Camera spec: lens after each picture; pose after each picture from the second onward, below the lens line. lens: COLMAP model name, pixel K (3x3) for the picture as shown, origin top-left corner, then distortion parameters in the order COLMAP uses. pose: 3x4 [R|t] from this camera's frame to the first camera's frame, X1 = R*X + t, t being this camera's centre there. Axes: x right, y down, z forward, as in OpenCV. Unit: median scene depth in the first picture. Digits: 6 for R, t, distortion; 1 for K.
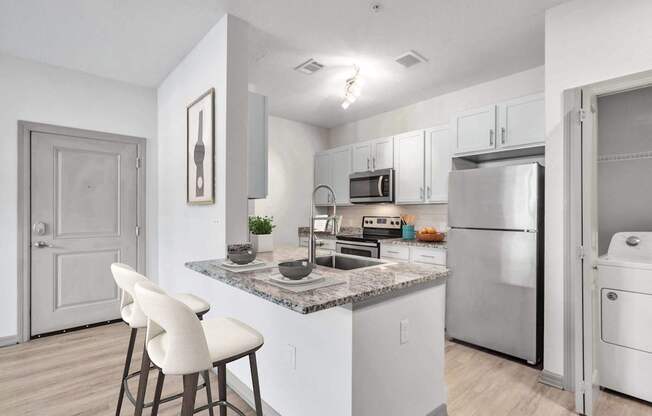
lens RADIAL K [[317.3, 0, 323.2], [0, 317.3, 218.4], [0, 0, 1]] dist [0.016086, 0.000254]
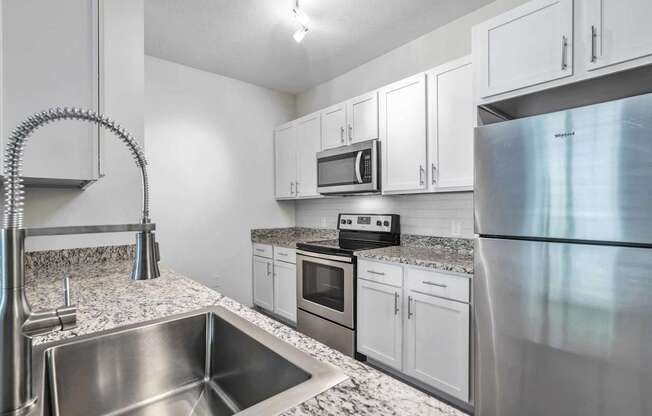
lens RADIAL K [[317.3, 0, 325.3], [0, 317.3, 208.2], [0, 0, 1]] dist [0.016086, 0.000254]
pose [[0.999948, -0.006890, 0.007576, 0.105167], [0.007038, 0.999781, -0.019701, -0.005281], [-0.007439, 0.019754, 0.999777, 0.350178]]
